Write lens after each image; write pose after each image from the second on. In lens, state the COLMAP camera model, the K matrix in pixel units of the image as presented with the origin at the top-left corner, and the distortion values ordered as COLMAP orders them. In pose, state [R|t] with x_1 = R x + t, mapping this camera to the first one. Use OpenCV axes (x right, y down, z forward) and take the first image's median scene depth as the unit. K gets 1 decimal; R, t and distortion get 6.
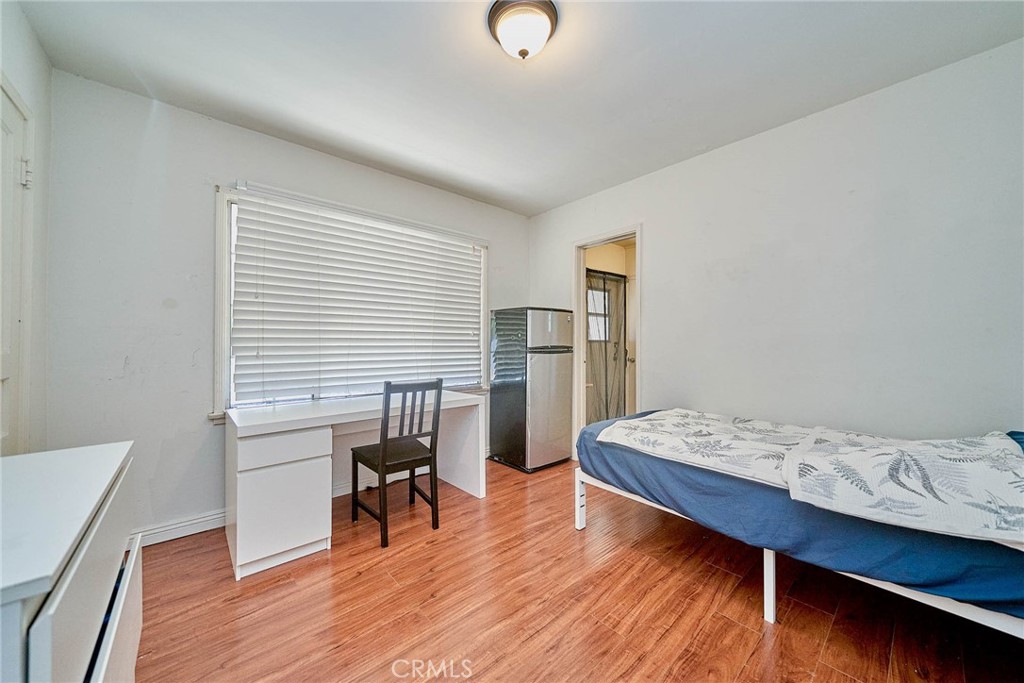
lens RADIAL K [[368.0, 0, 514.4], [0, 368.0, 343.4], [0, 0, 1]] dist [0.002391, -0.000074]
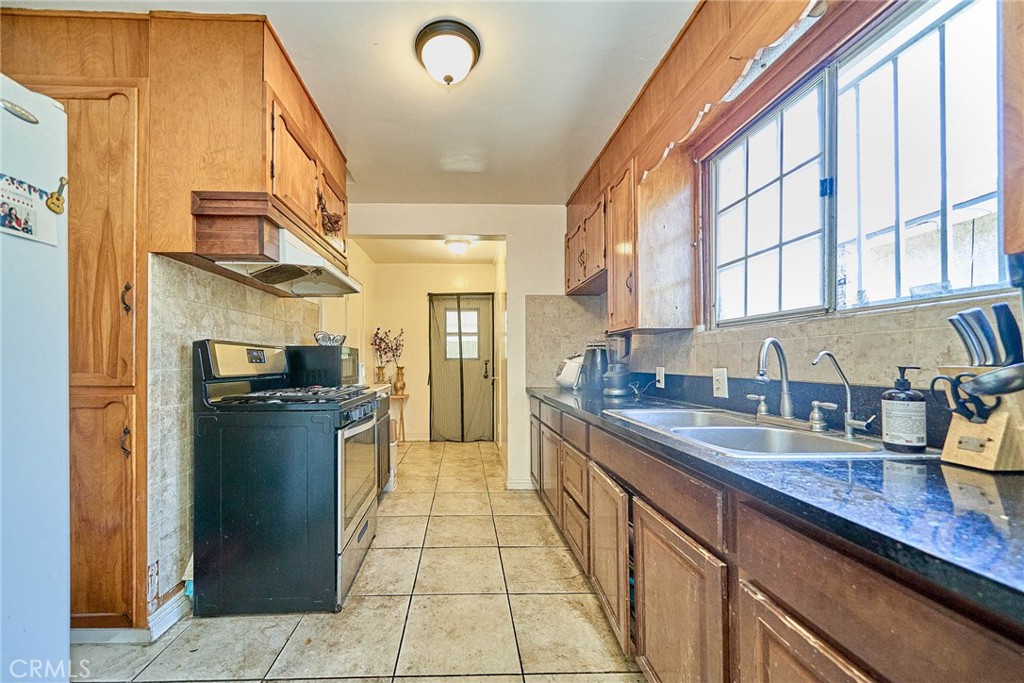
lens RADIAL K [[373.6, 0, 465.4], [0, 373.6, 358.6], [0, 0, 1]] dist [-0.001052, -0.000180]
pose [[0.759394, -0.008739, -0.650573, 0.950556], [0.005515, 0.999960, -0.006995, 0.000903], [0.650608, 0.001724, 0.759412, 0.199046]]
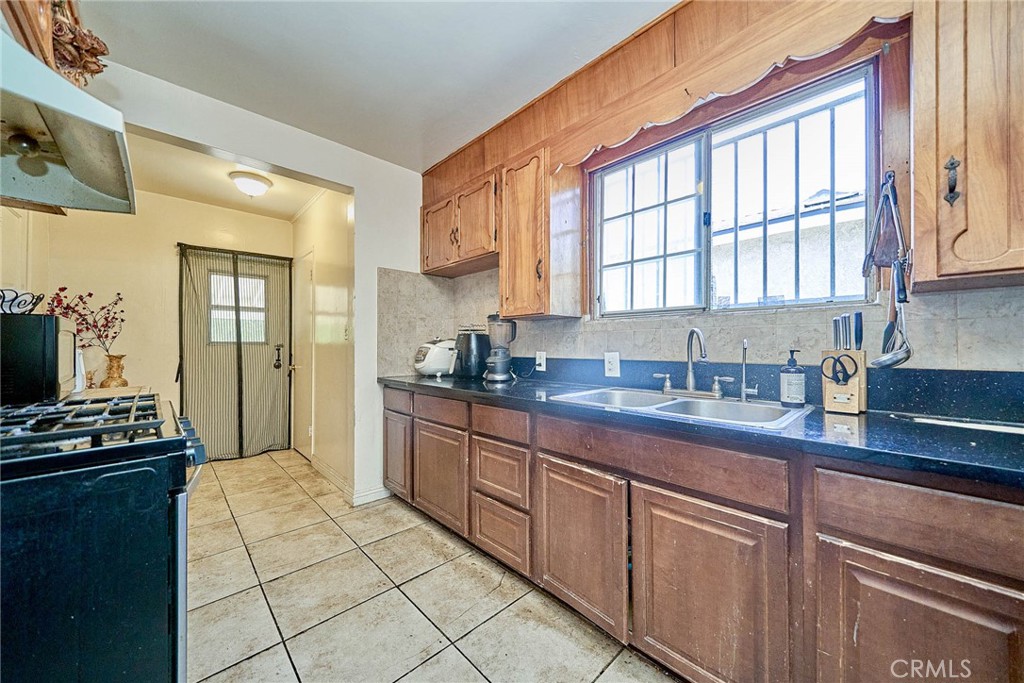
lens RADIAL K [[368.0, 0, 514.4], [0, 368.0, 343.4], [0, 0, 1]] dist [0.002391, -0.000074]
pose [[0.999049, -0.003551, 0.043460, 0.781075], [0.003692, 0.999988, -0.003184, -0.000131], [-0.043448, 0.003341, 0.999050, 0.218366]]
